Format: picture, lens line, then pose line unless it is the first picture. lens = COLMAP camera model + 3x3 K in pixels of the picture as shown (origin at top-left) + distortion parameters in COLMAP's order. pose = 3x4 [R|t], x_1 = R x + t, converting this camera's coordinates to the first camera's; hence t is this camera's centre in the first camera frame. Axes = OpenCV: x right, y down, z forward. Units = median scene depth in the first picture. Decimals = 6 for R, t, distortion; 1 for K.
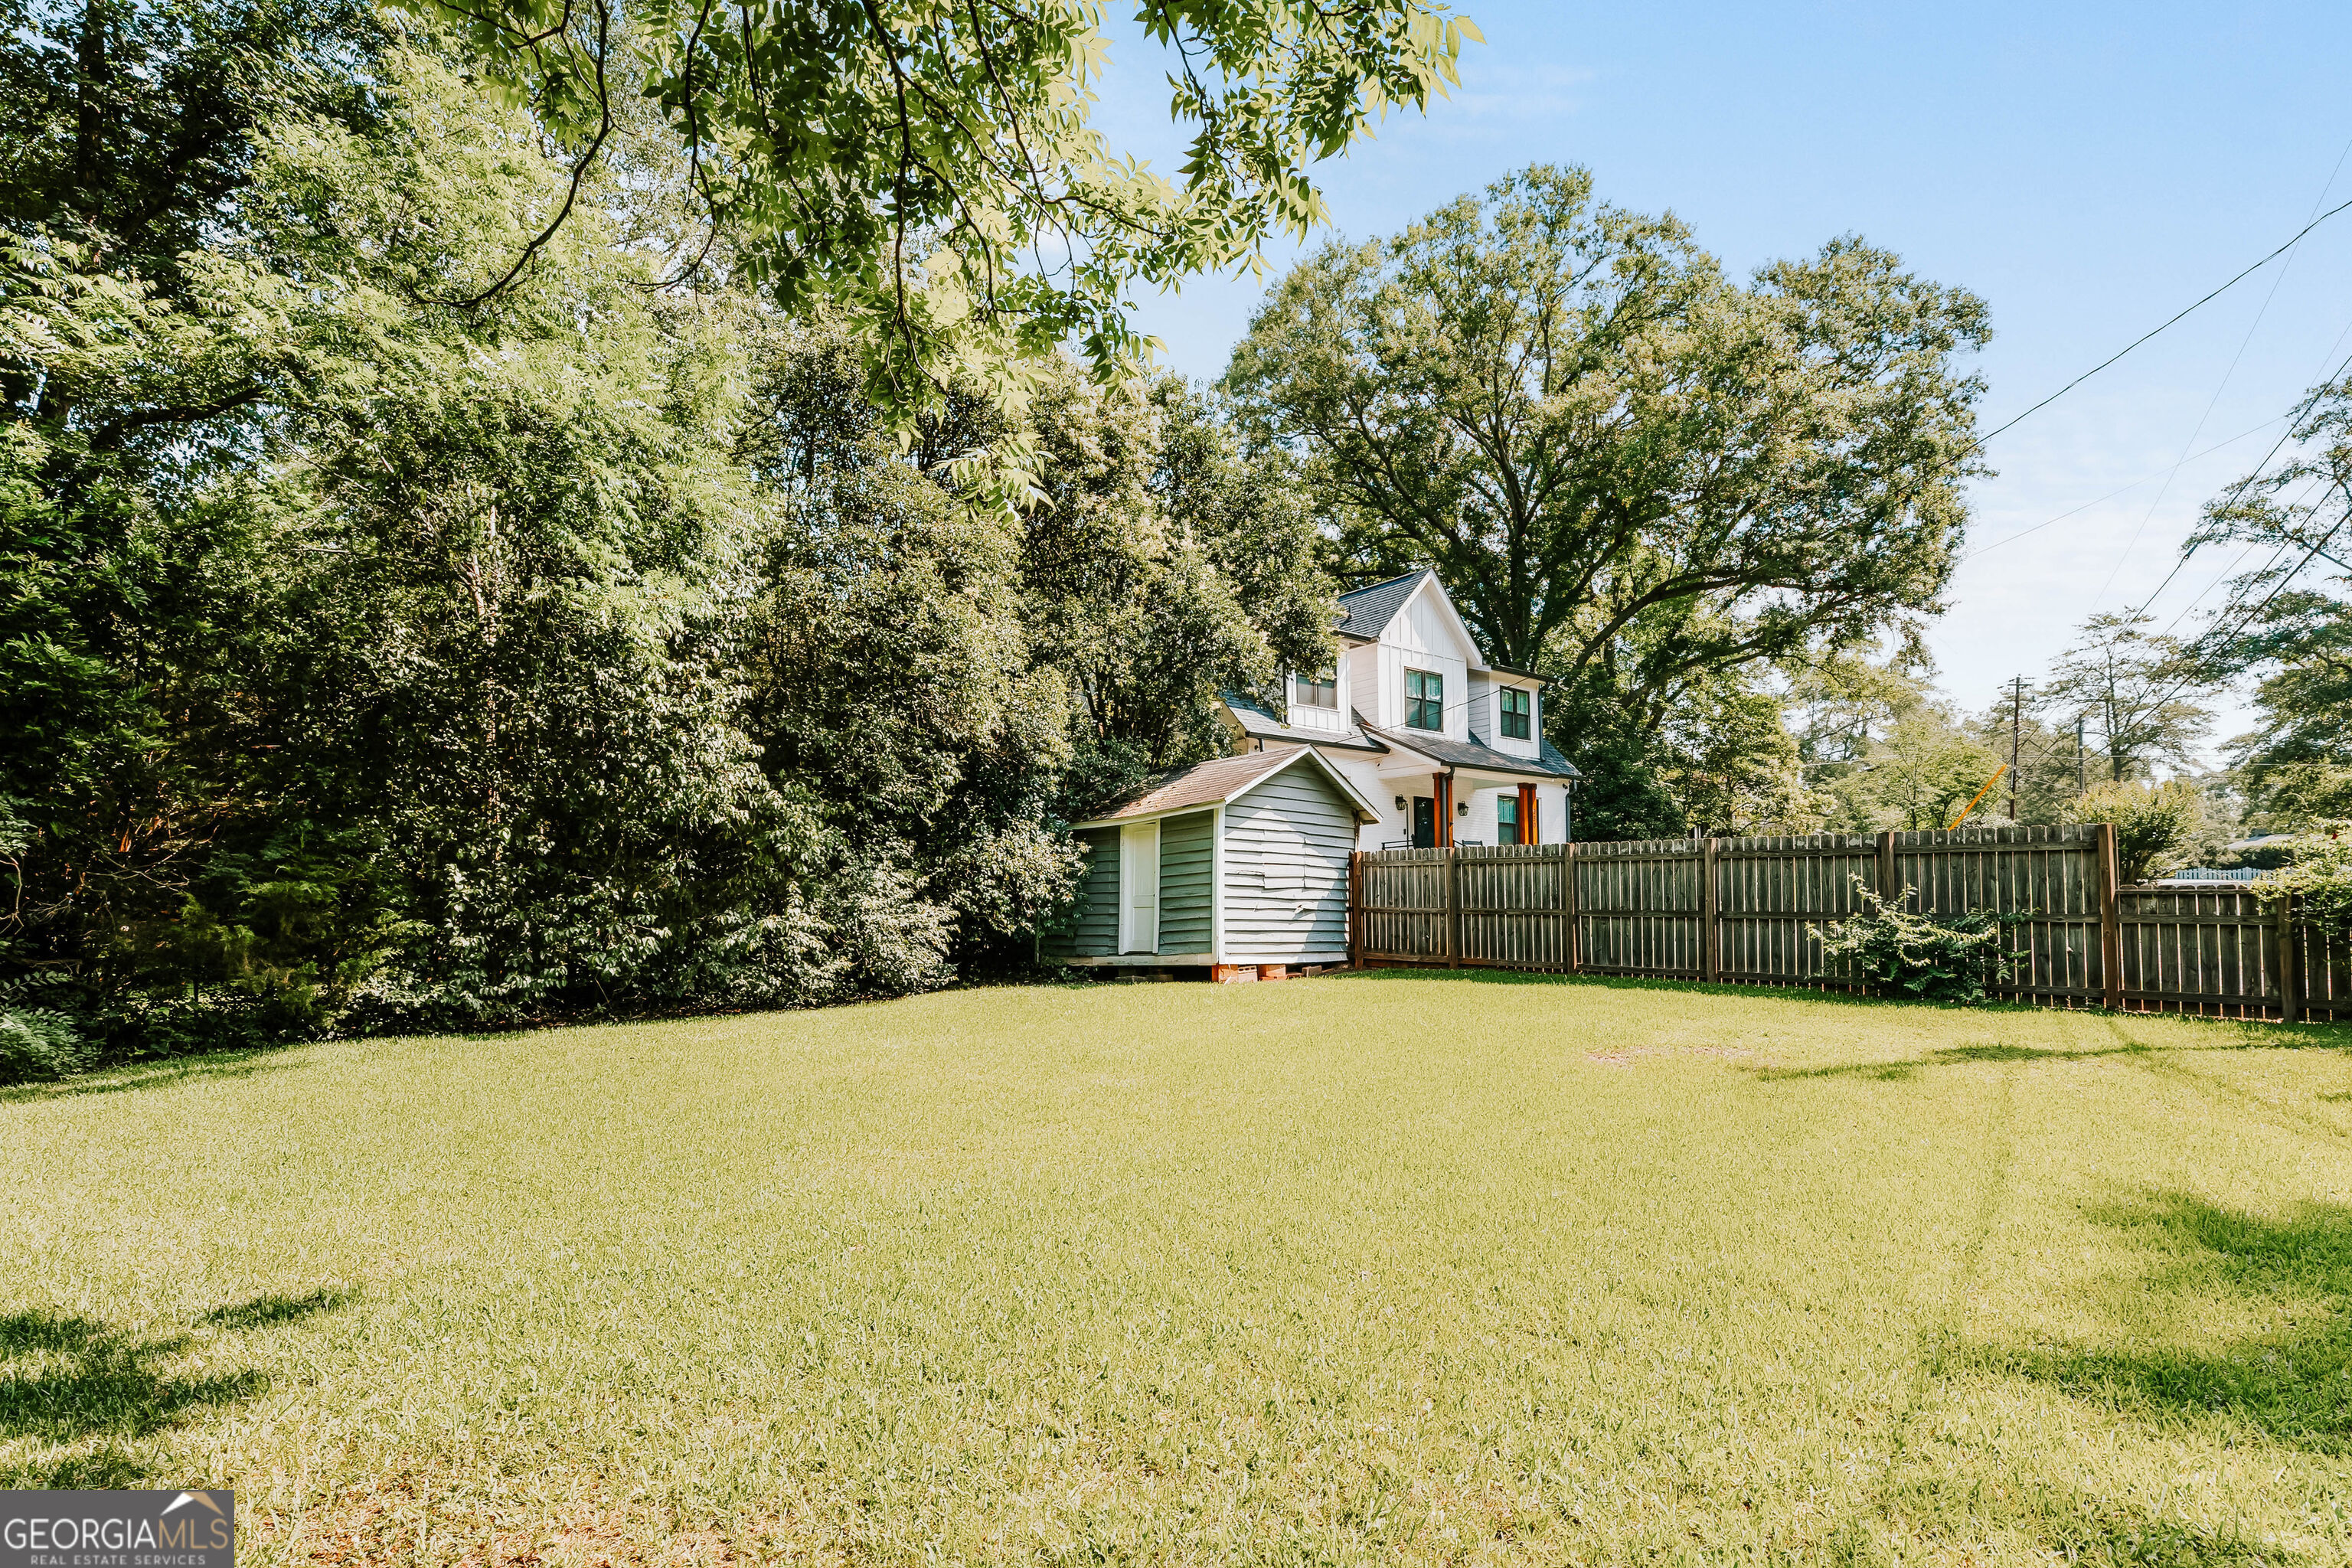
lens RADIAL K [[1093.7, 0, 1173.4], [0, 1093.7, 780.6], [0, 0, 1]] dist [-0.005944, -0.000161]
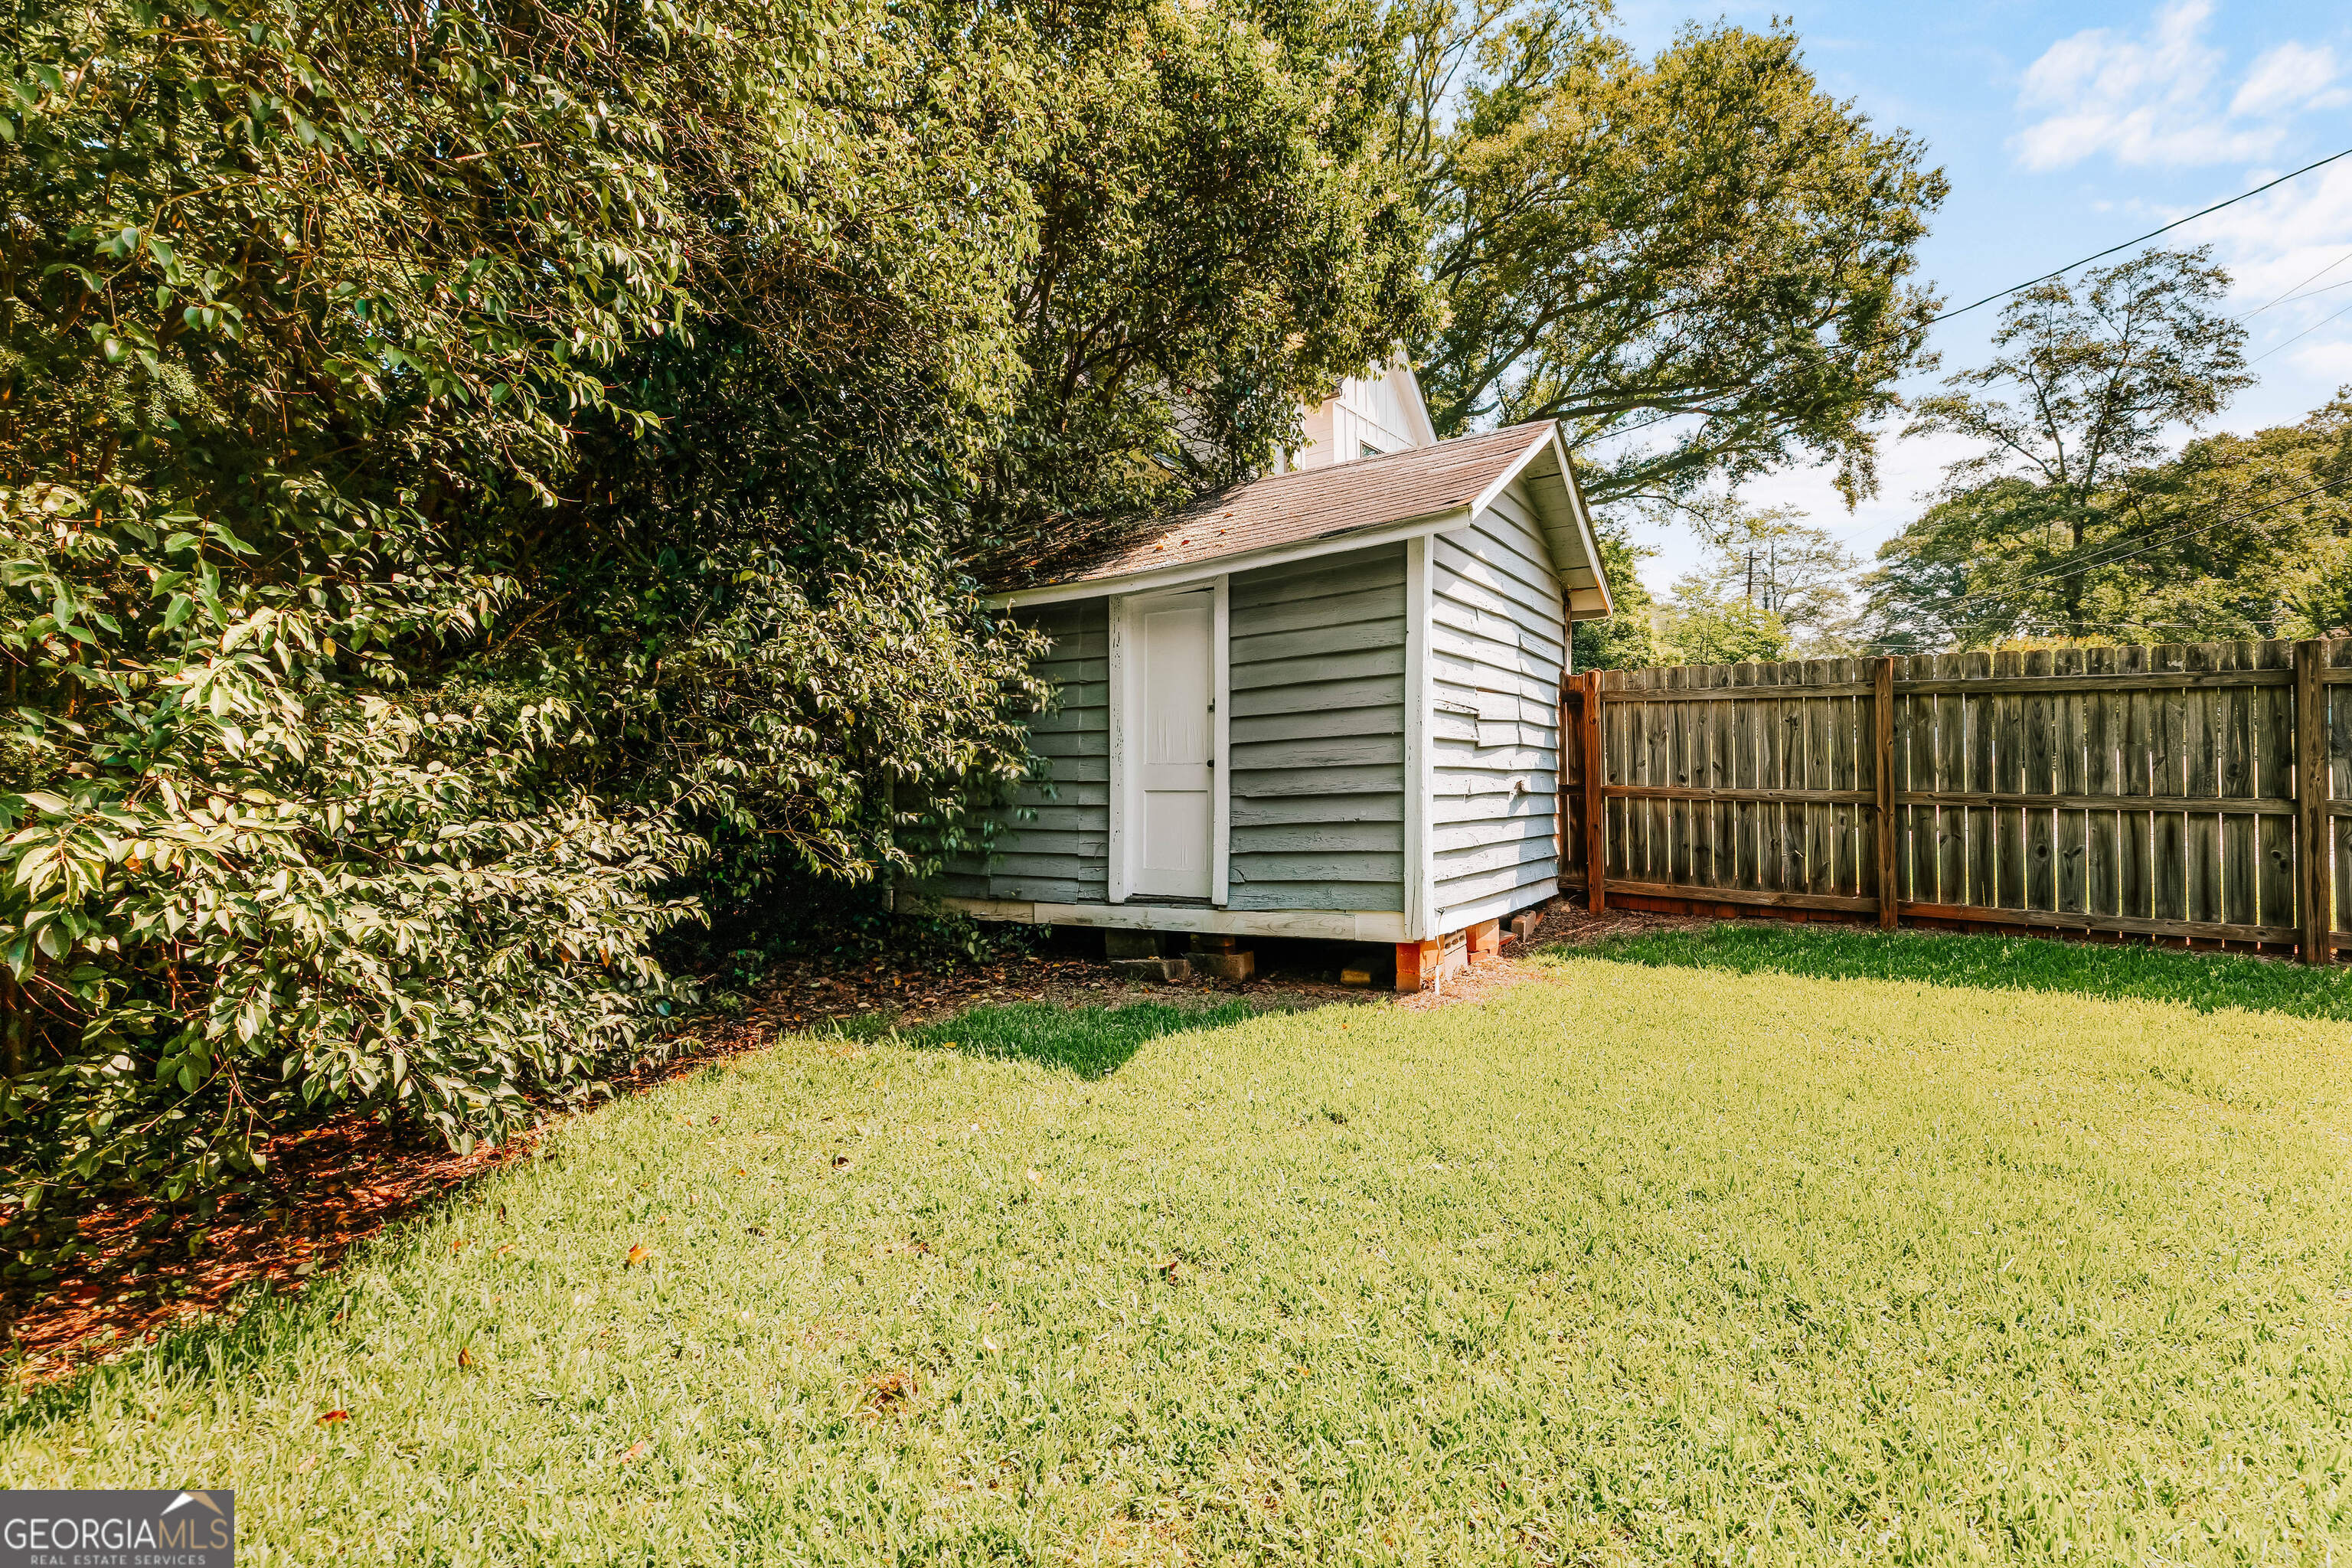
lens RADIAL K [[1093.7, 0, 1181.9], [0, 1093.7, 780.1], [0, 0, 1]] dist [-0.005944, -0.000161]
pose [[0.974922, -0.004414, 0.222501, -0.121858], [-0.024388, 0.991663, 0.126532, 0.060515], [-0.221205, -0.128785, 0.966686, 0.615273]]
